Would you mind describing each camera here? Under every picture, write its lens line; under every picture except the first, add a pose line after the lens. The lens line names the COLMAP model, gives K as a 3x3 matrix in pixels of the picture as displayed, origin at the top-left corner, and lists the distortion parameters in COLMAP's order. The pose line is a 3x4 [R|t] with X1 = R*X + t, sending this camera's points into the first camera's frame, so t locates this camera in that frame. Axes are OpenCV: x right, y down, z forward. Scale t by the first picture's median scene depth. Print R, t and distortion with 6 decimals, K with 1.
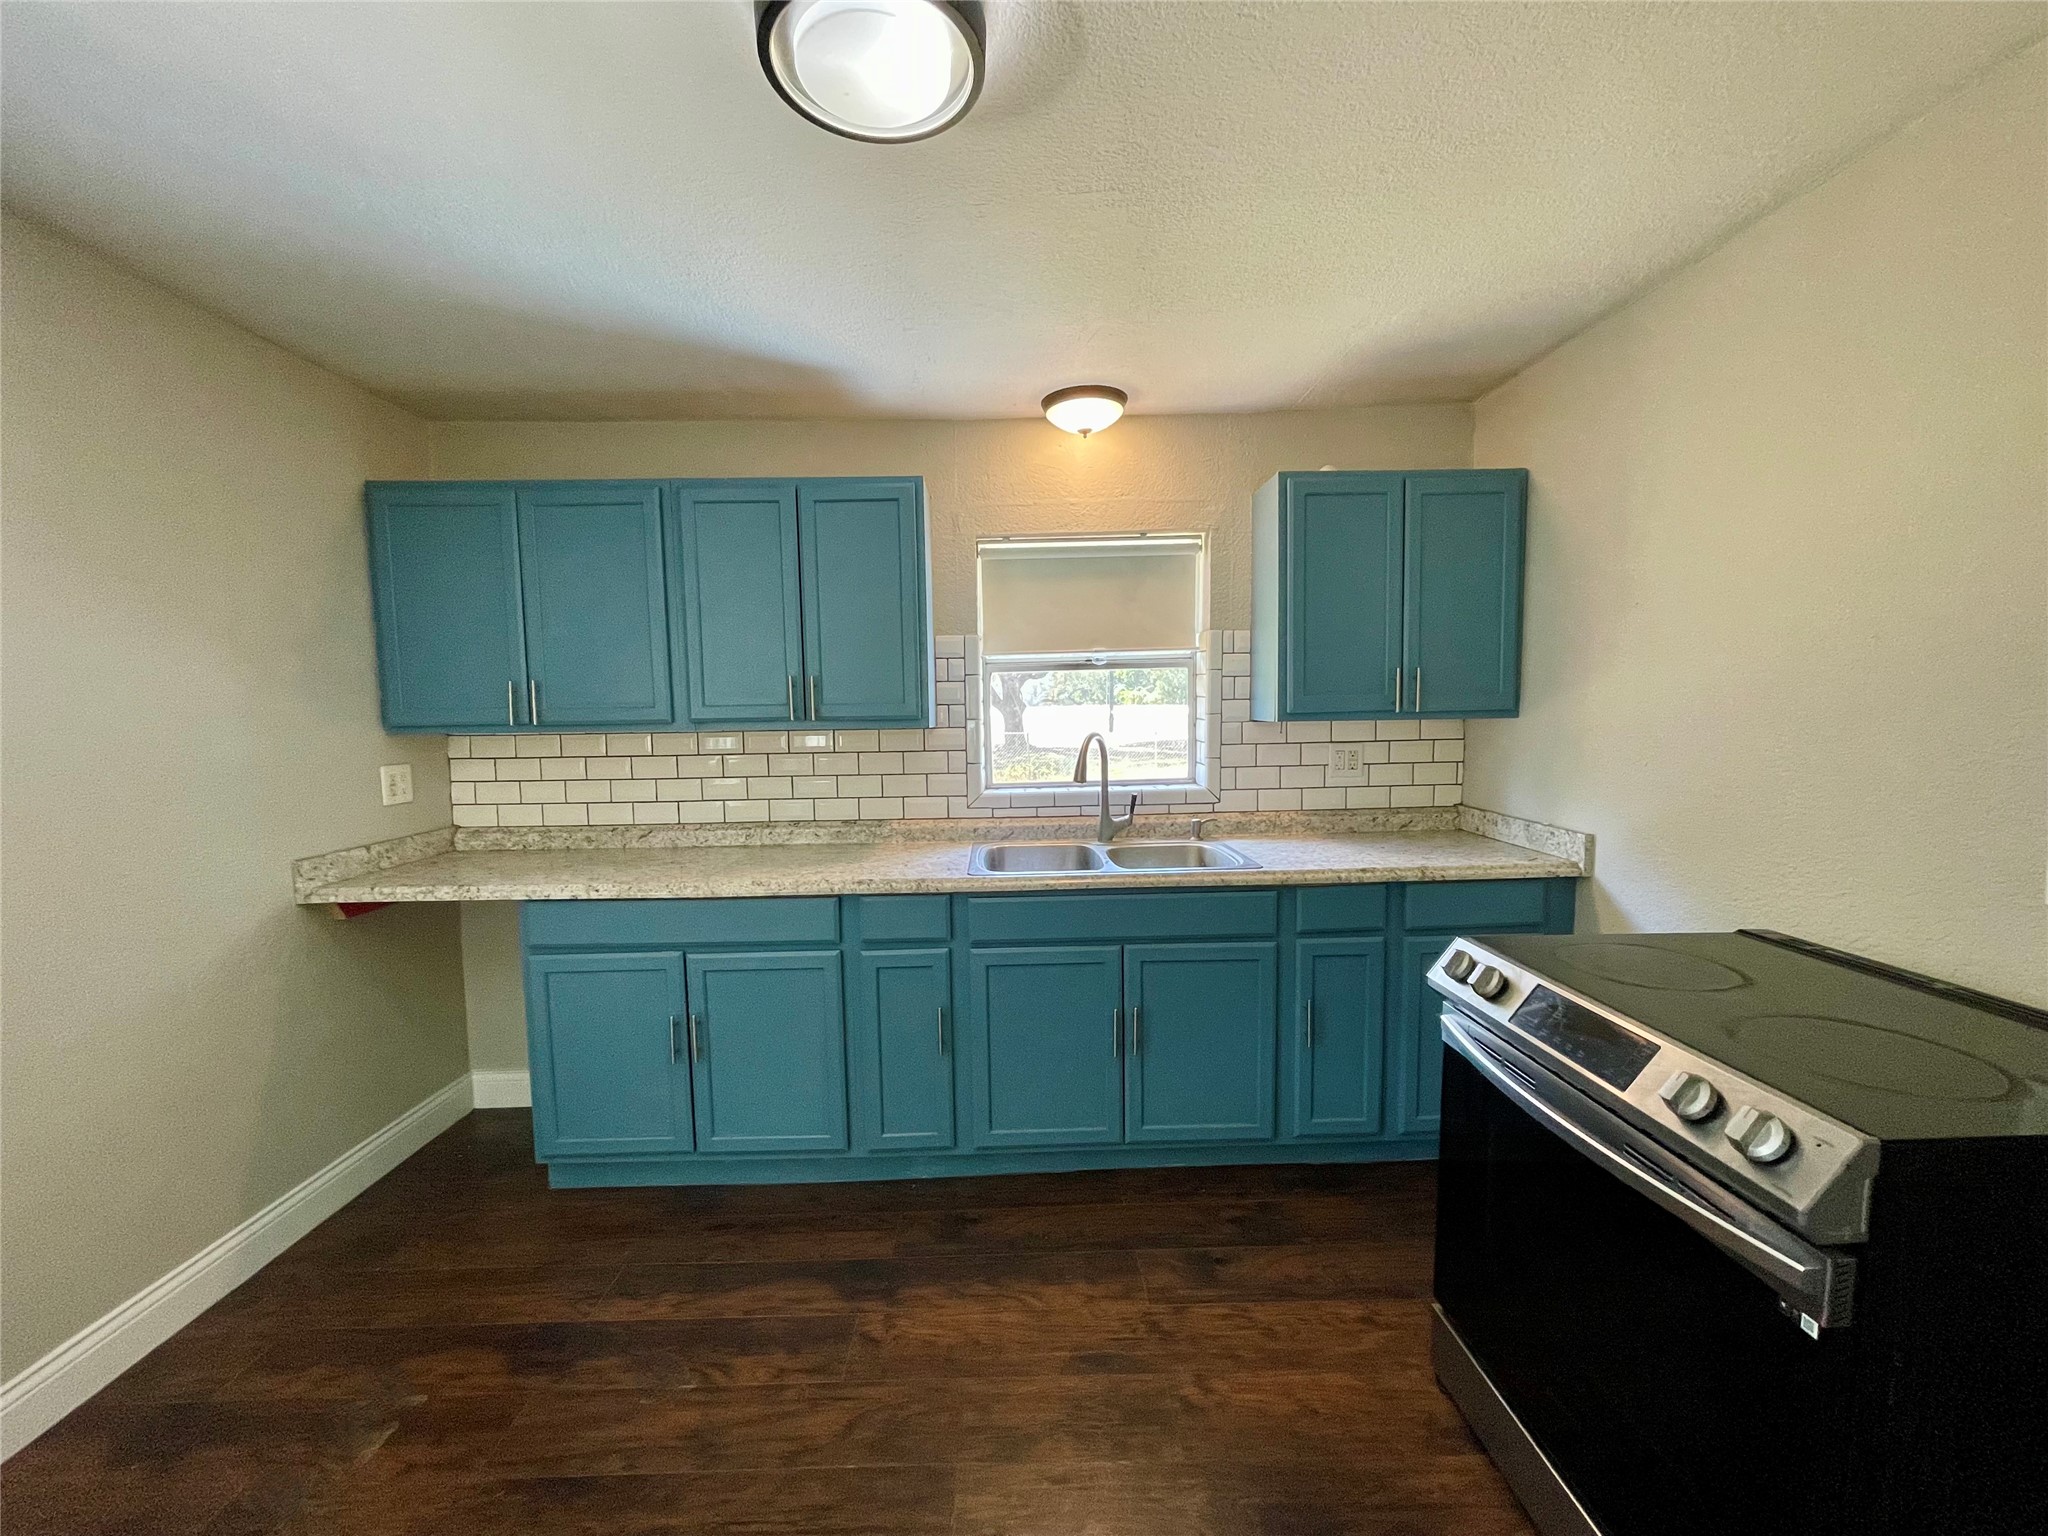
lens RADIAL K [[824.9, 0, 1017.4], [0, 824.9, 769.9], [0, 0, 1]] dist [0.000148, 0.003610]
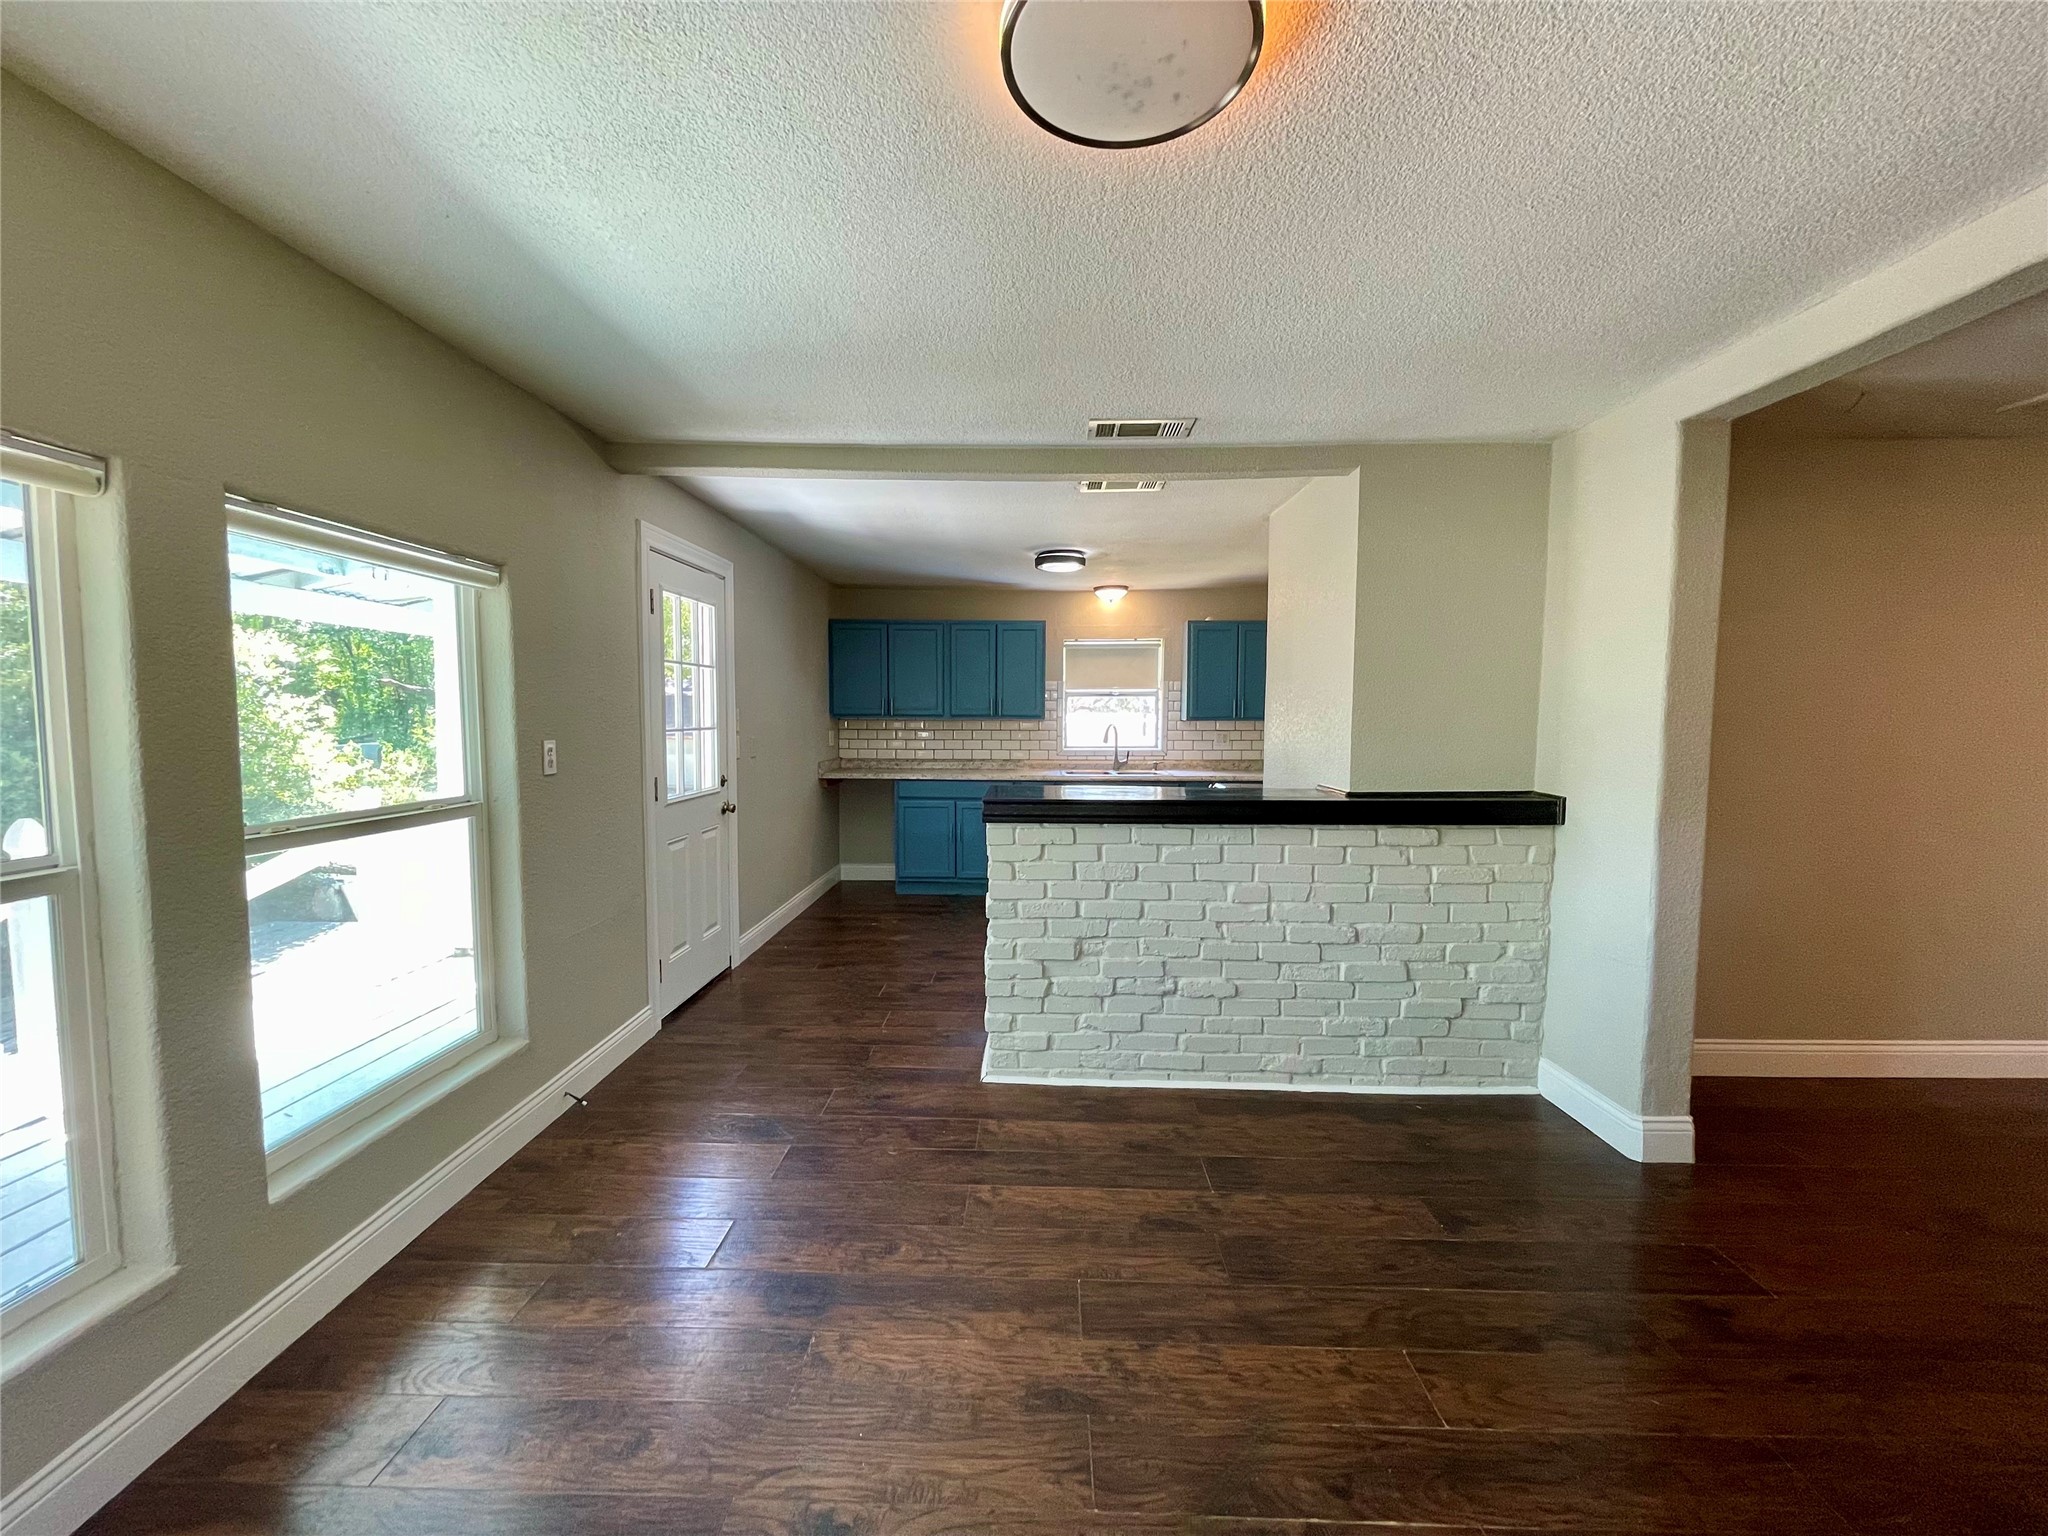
lens RADIAL K [[824.9, 0, 1017.0], [0, 824.9, 769.9], [0, 0, 1]] dist [0.000148, 0.003610]
pose [[0.998829, 0.024111, -0.041938, -0.085151], [-0.024086, 0.999709, 0.001105, 0.100110], [0.041952, -0.000094, 0.999120, -1.521986]]
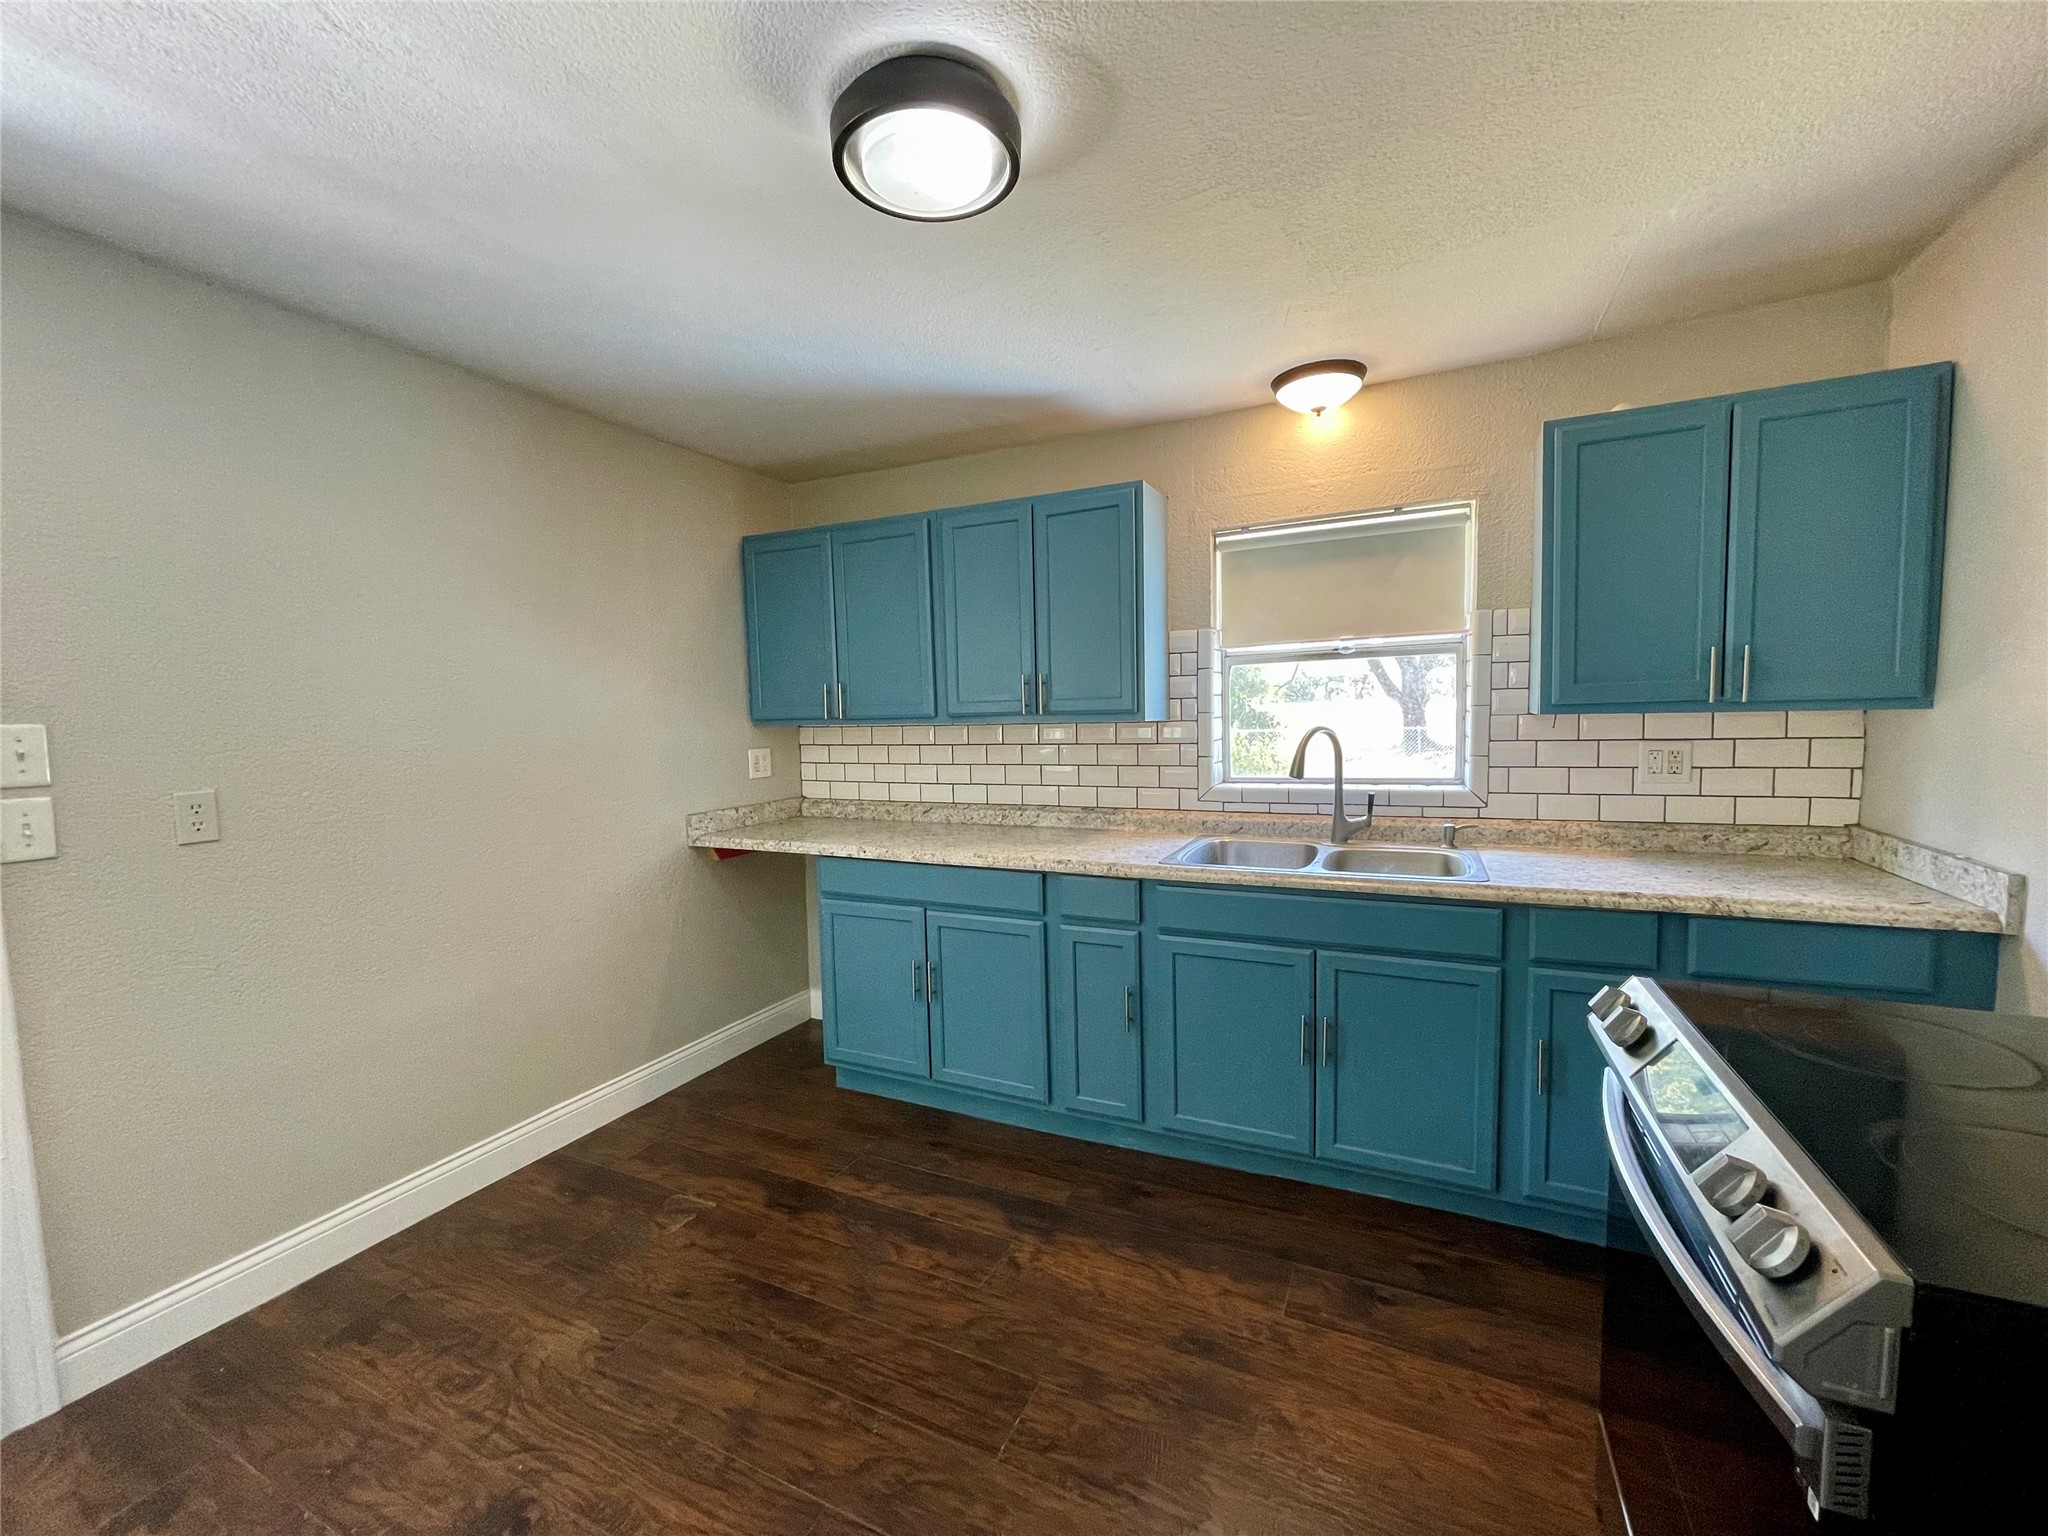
lens RADIAL K [[824.9, 0, 1018.6], [0, 824.9, 767.7], [0, 0, 1]] dist [0.000148, 0.003610]
pose [[0.895129, 0.026616, -0.445012, 0.219236], [-0.024150, 0.999645, 0.011213, -0.000067], [0.445152, 0.000710, 0.895455, -0.005873]]
